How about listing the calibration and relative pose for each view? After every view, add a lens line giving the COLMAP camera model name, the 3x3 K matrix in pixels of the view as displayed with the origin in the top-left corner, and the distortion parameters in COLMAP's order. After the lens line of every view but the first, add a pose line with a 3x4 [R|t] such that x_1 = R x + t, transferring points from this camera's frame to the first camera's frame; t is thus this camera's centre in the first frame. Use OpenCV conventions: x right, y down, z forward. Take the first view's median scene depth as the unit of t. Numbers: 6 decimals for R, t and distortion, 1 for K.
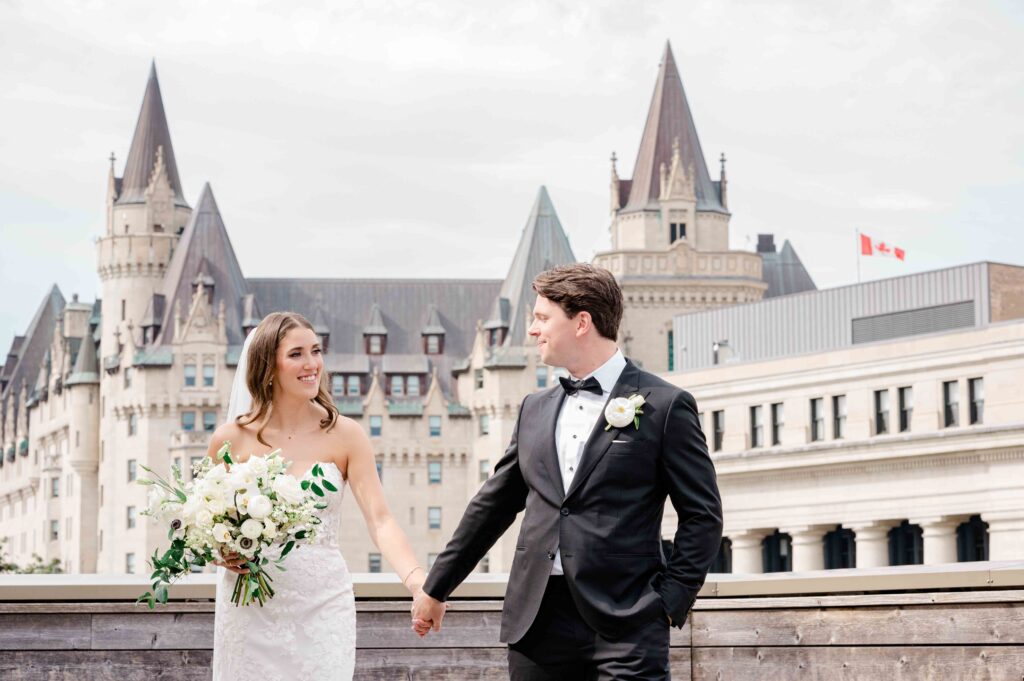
lens RADIAL K [[2473.2, 0, 512.0], [0, 2473.2, 340.5], [0, 0, 1]] dist [0.031788, -0.314650]
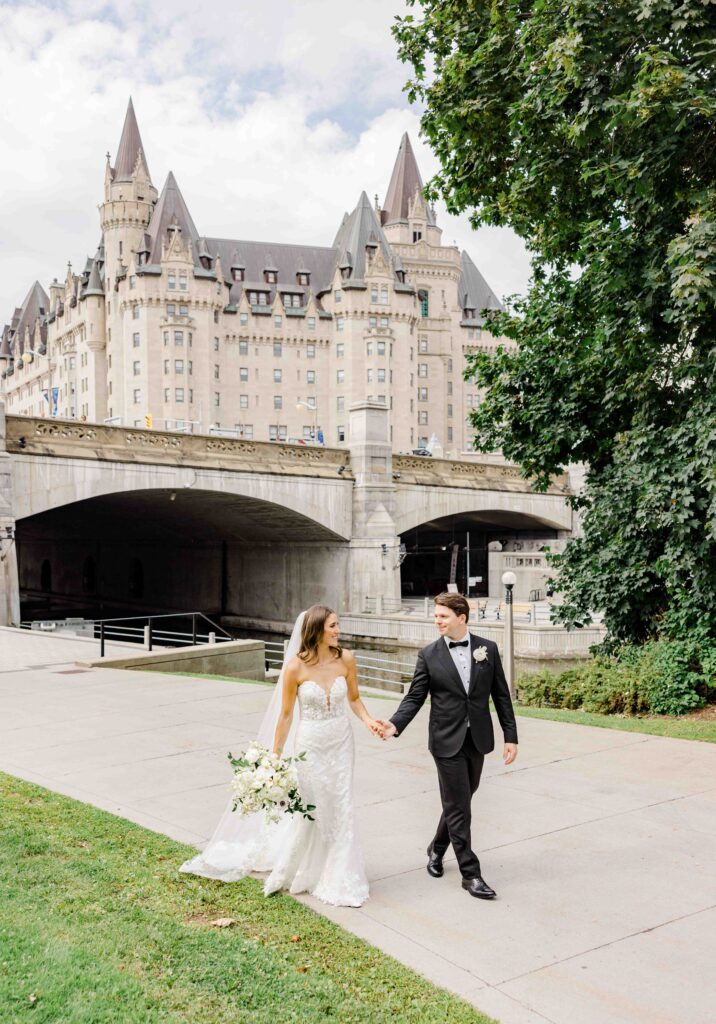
lens RADIAL K [[903.5, 0, 334.0], [0, 903.5, 574.7], [0, 0, 1]] dist [0.006895, -0.001243]
pose [[0.976326, -0.013960, 0.215852, -0.157215], [-0.021242, 0.986903, 0.159908, 0.108345], [-0.215257, -0.160707, 0.963243, 0.360902]]
